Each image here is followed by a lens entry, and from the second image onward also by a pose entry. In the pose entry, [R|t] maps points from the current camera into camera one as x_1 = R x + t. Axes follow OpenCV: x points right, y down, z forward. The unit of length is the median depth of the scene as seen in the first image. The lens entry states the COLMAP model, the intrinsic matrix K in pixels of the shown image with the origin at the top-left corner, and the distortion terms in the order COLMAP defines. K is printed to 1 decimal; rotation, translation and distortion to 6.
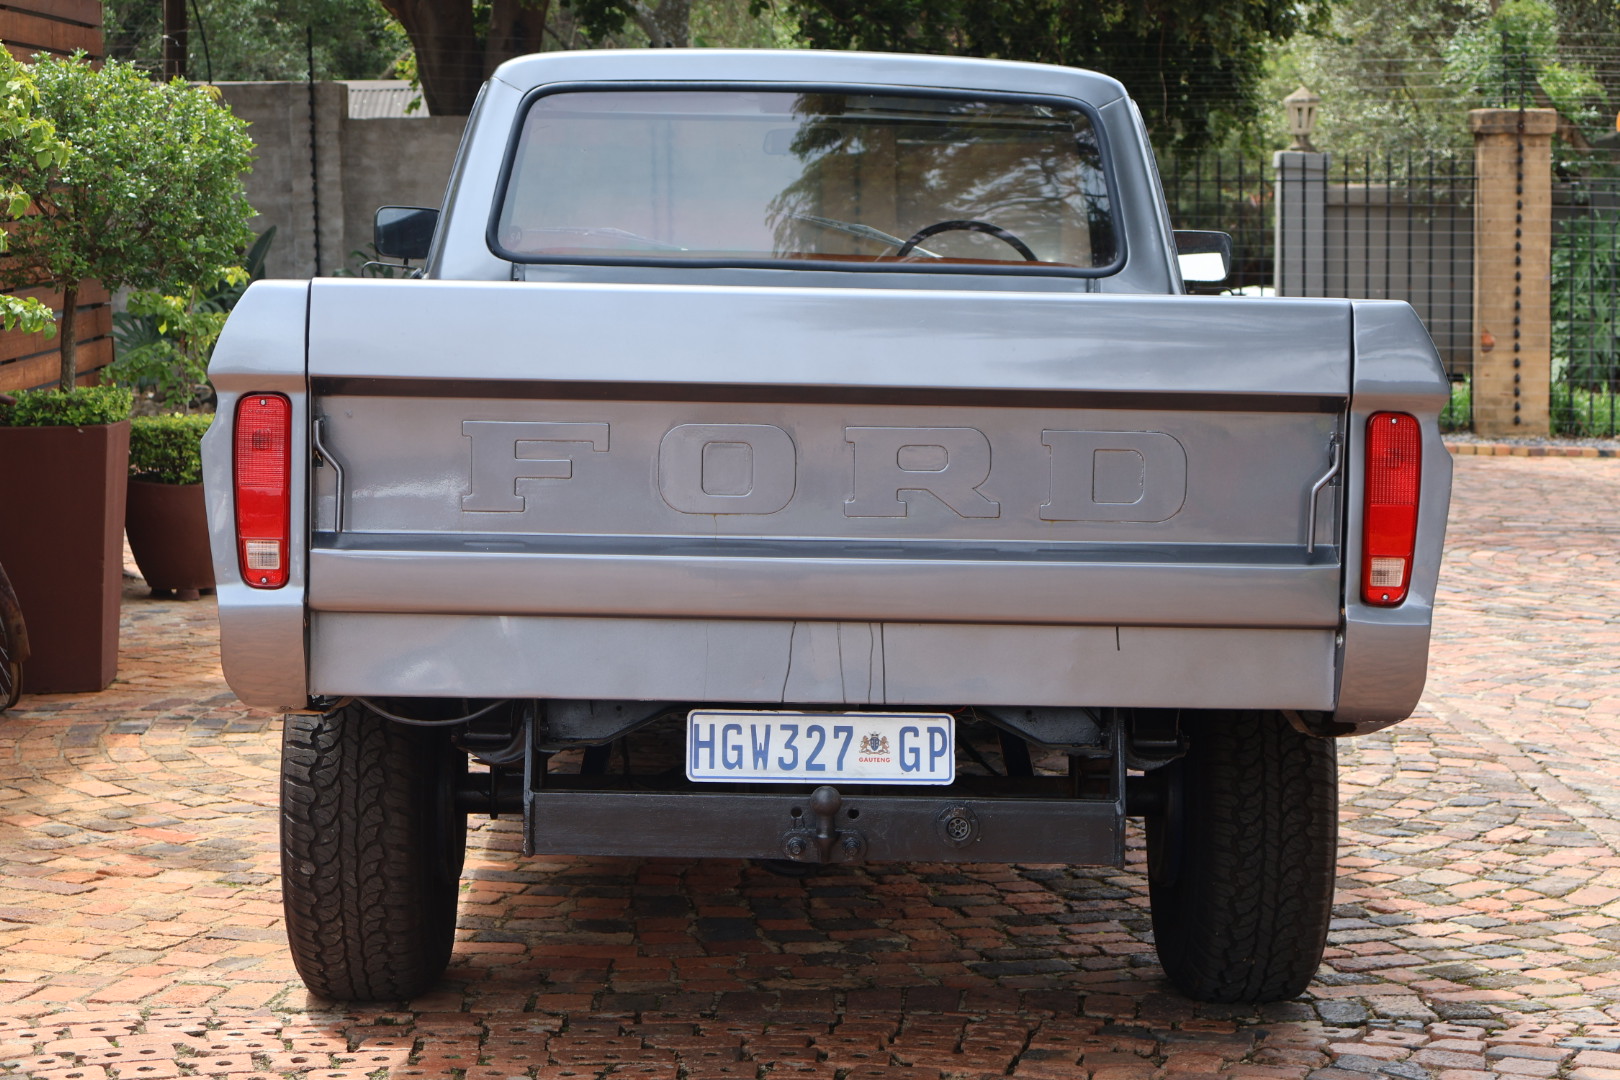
lens RADIAL K [[3262.3, 0, 810.5], [0, 3262.3, 538.0], [0, 0, 1]] dist [0.108827, 0.000000]
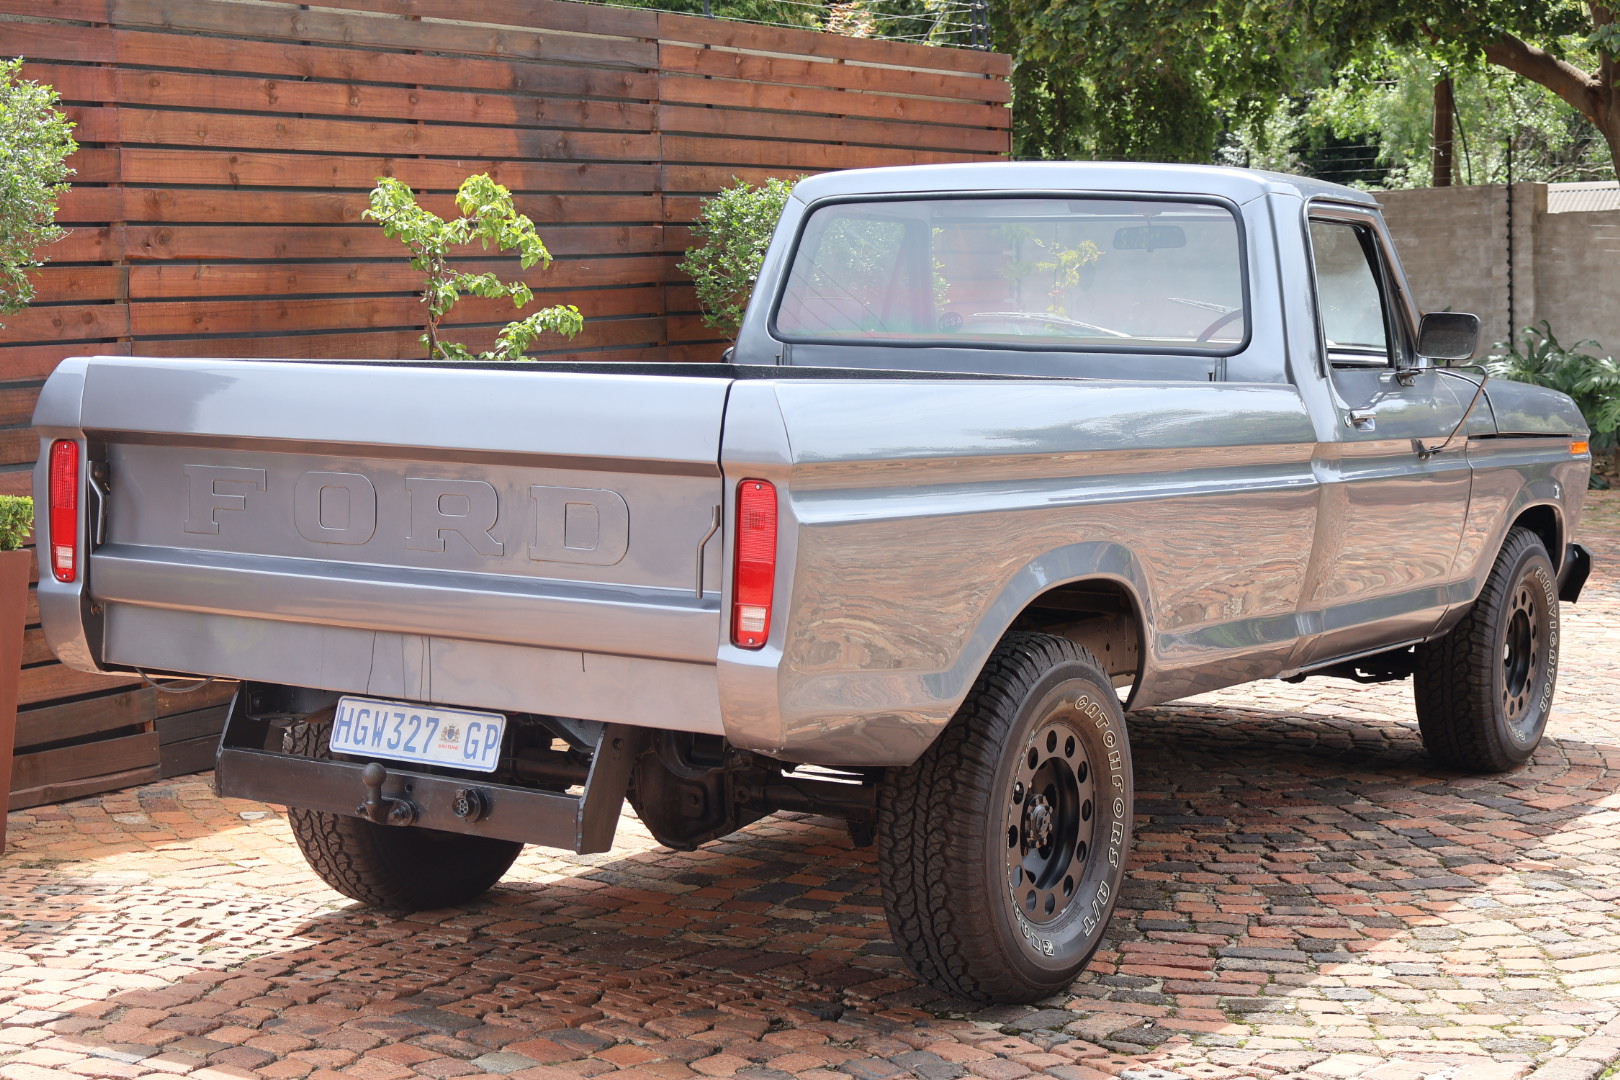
lens RADIAL K [[2735.8, 0, 806.6], [0, 2735.8, 534.9], [0, 0, 1]] dist [-0.062463, 0.000000]
pose [[0.830569, 0.040845, -0.555416, 0.702603], [-0.046427, 0.998914, 0.004033, -0.022666], [0.554977, 0.022437, 0.831563, 0.213296]]
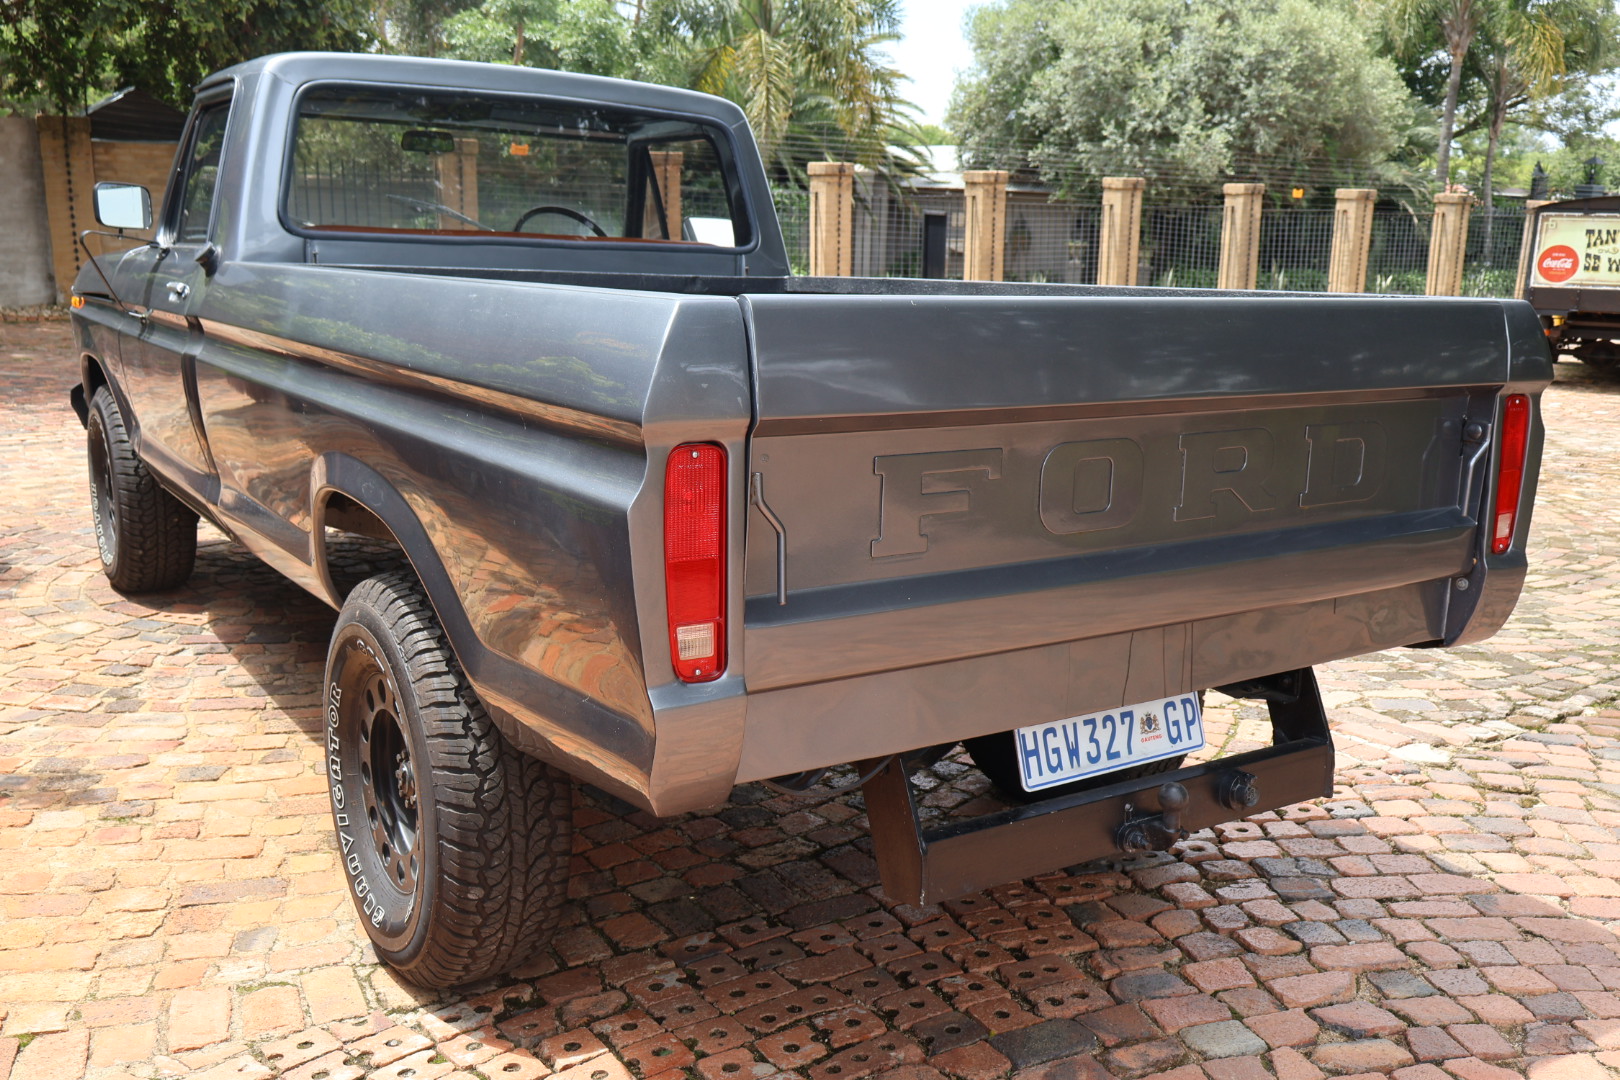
lens RADIAL K [[1471.8, 0, 819.0], [0, 1471.8, 540.0], [0, 0, 1]] dist [0.027289, 0.000000]
pose [[0.844663, -0.100755, 0.525730, -0.319915], [0.030593, 0.989607, 0.140503, -0.067715], [-0.534423, -0.102594, 0.838968, 0.658321]]
